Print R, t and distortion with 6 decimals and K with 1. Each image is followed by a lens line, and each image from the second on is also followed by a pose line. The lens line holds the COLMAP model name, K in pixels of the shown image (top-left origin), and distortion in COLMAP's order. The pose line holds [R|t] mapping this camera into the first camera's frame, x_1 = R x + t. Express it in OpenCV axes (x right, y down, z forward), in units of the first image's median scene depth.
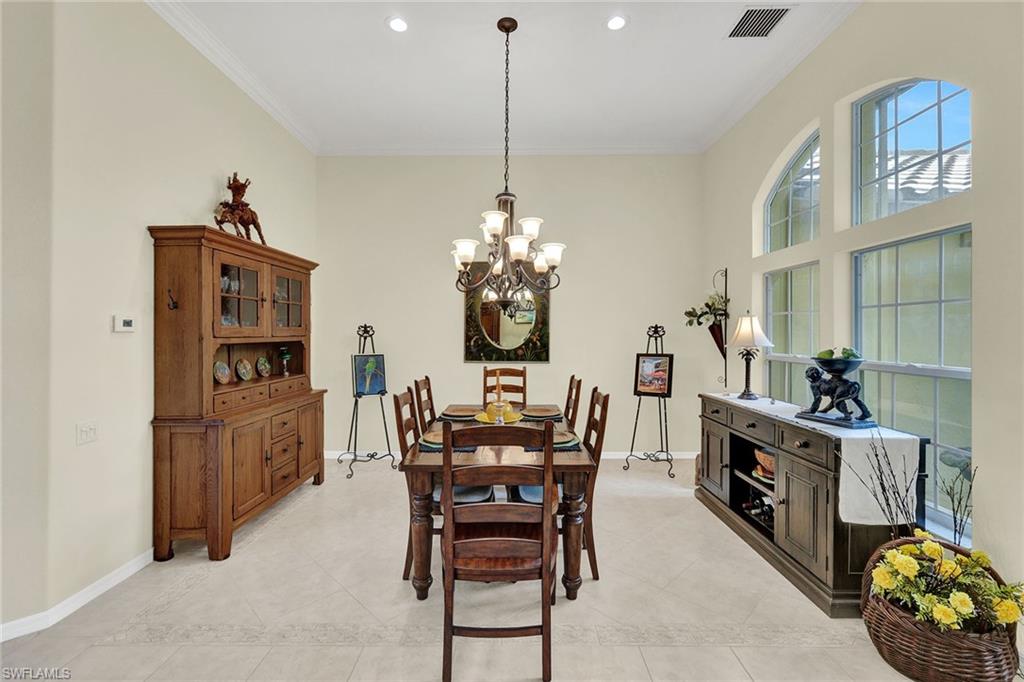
lens RADIAL K [[451.7, 0, 520.3], [0, 451.7, 325.0], [0, 0, 1]] dist [0.000736, 0.000009]
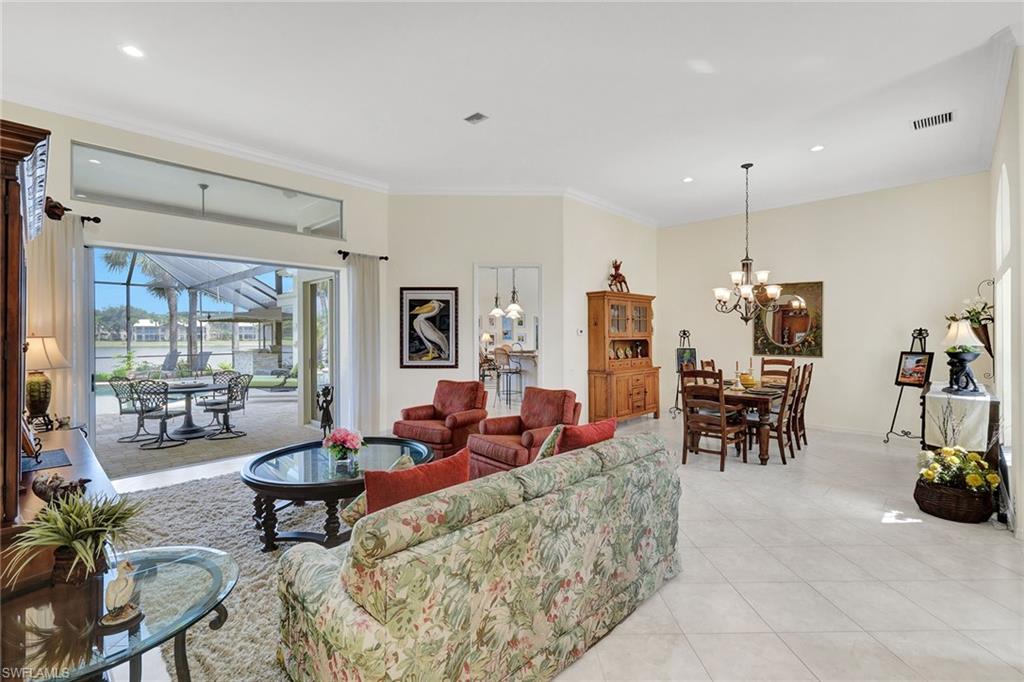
lens RADIAL K [[468.4, 0, 501.7], [0, 468.4, 337.2], [0, 0, 1]] dist [-0.001831, -0.000039]
pose [[0.706533, 0.003335, -0.707672, 0.510432], [0.013796, 0.999734, 0.018485, -0.019127], [0.707545, -0.022824, 0.706299, -0.875742]]
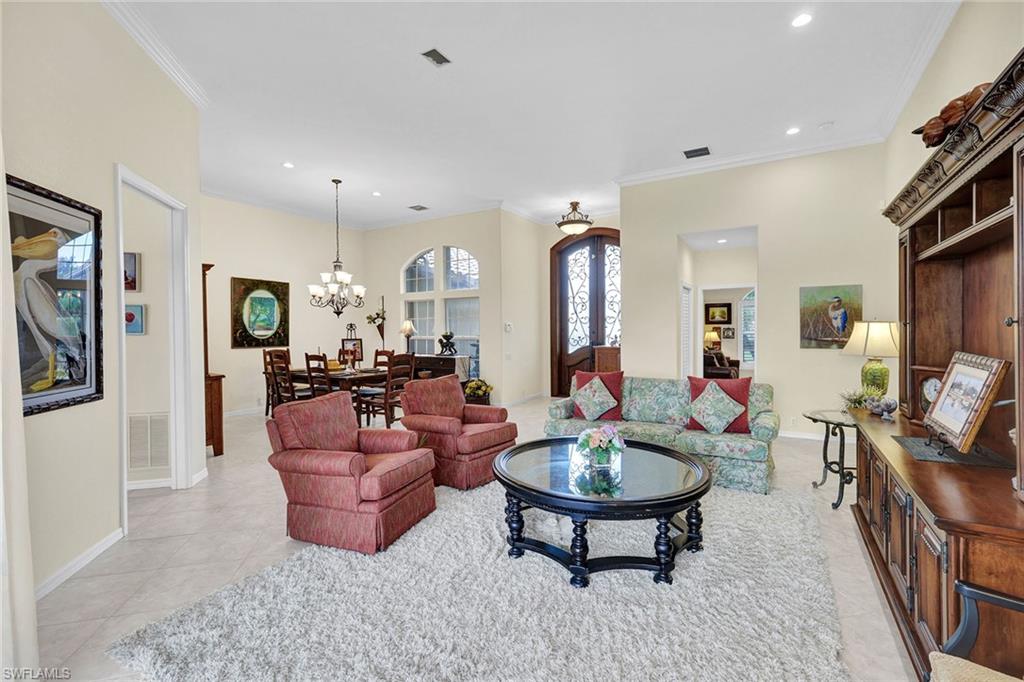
lens RADIAL K [[443.1, 0, 511.5], [0, 443.1, 335.7], [0, 0, 1]] dist [0.001170, -0.000041]
pose [[0.522031, -0.016315, 0.852770, -1.191586], [-0.007414, 0.999692, 0.023664, 0.002829], [-0.852894, -0.018676, 0.521750, -0.681082]]
